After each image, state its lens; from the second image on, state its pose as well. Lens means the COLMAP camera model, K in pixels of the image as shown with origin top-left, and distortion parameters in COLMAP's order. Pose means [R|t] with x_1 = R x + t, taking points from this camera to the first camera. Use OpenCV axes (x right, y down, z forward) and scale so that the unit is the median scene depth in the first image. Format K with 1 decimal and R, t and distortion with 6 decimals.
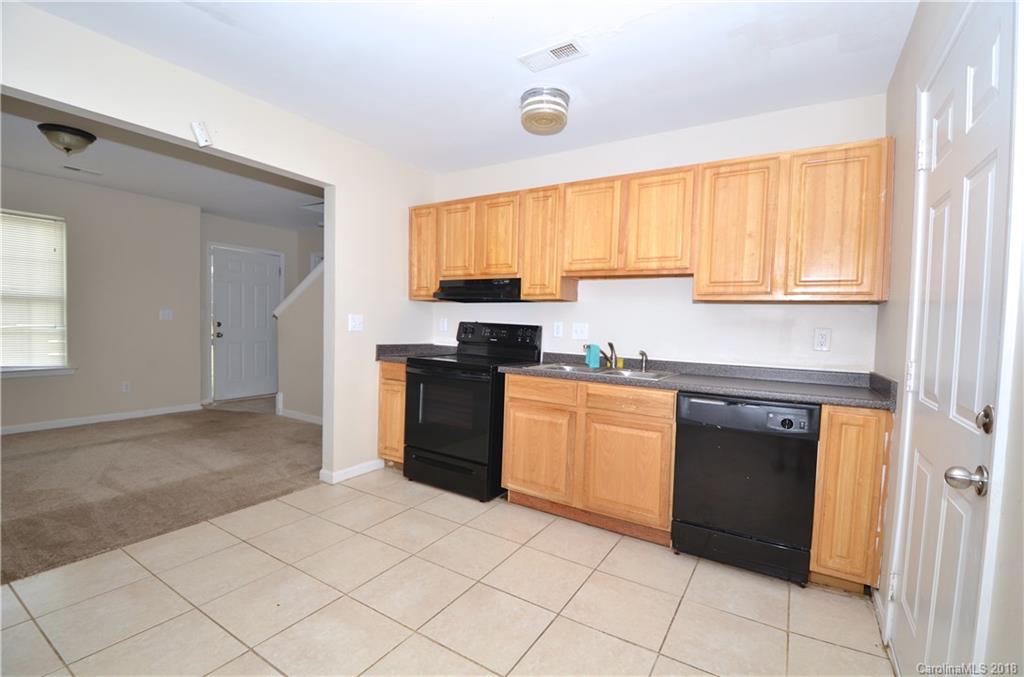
lens RADIAL K [[452.7, 0, 514.9], [0, 452.7, 343.4], [0, 0, 1]] dist [0.018906, -0.027489]
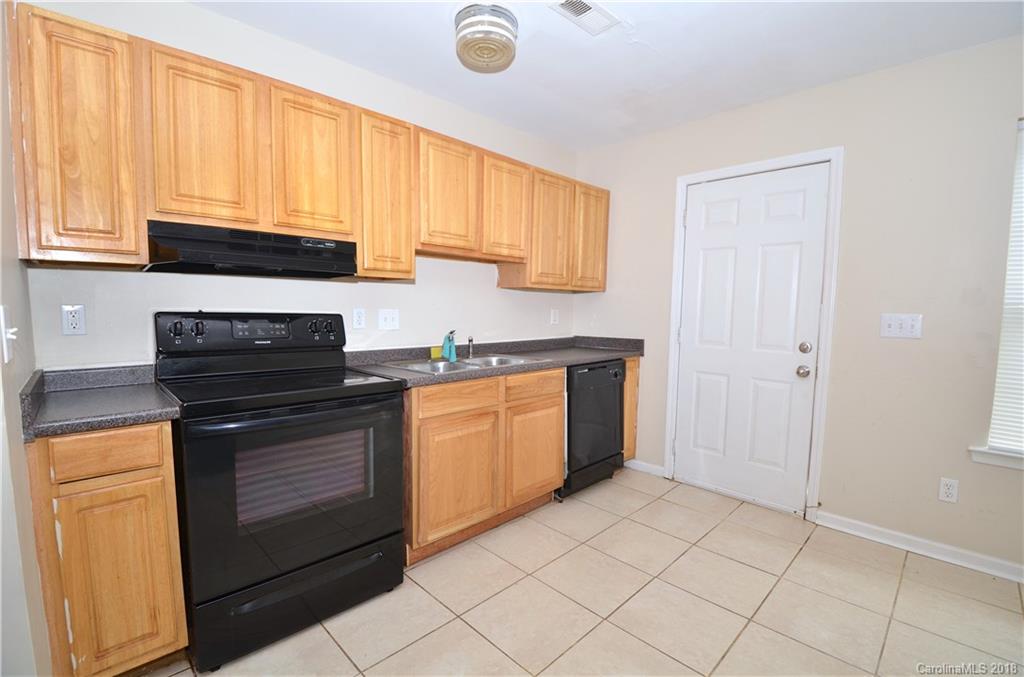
lens RADIAL K [[452.7, 0, 514.9], [0, 452.7, 343.4], [0, 0, 1]] dist [0.018906, -0.027489]
pose [[0.228048, -0.107329, 0.967716, -0.625090], [0.035344, 0.994163, 0.101933, -0.062718], [-0.973008, 0.010957, 0.230510, 0.669643]]
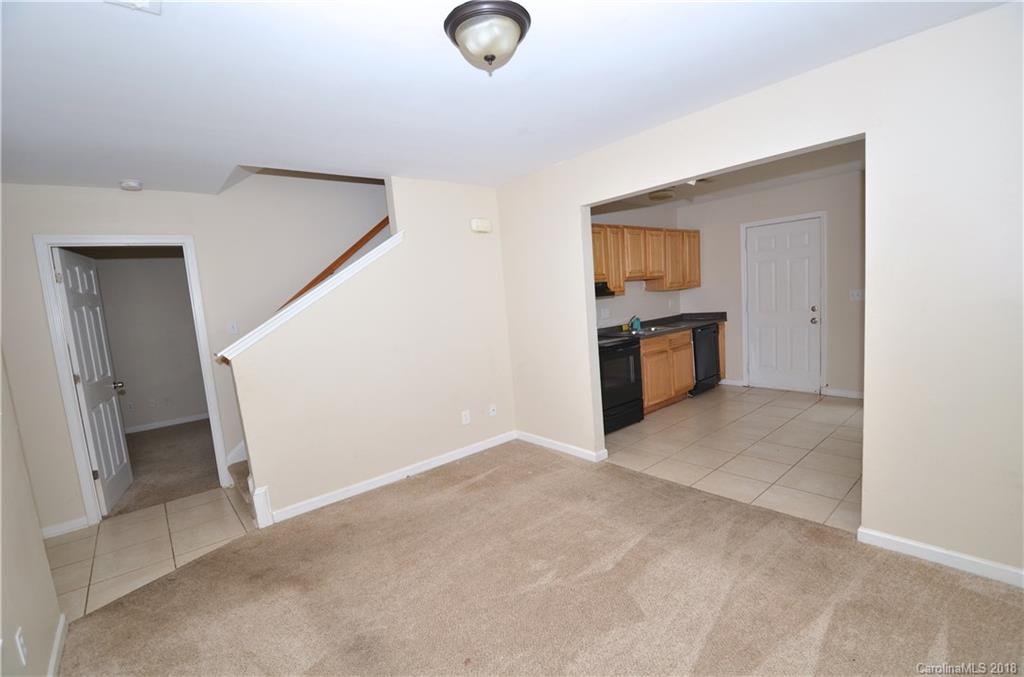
lens RADIAL K [[452.7, 0, 514.9], [0, 452.7, 343.4], [0, 0, 1]] dist [0.018906, -0.027489]
pose [[0.294937, -0.159649, 0.942085, -1.676660], [0.127870, 0.983669, 0.126664, -0.186228], [-0.946922, 0.083107, 0.310535, 0.892761]]
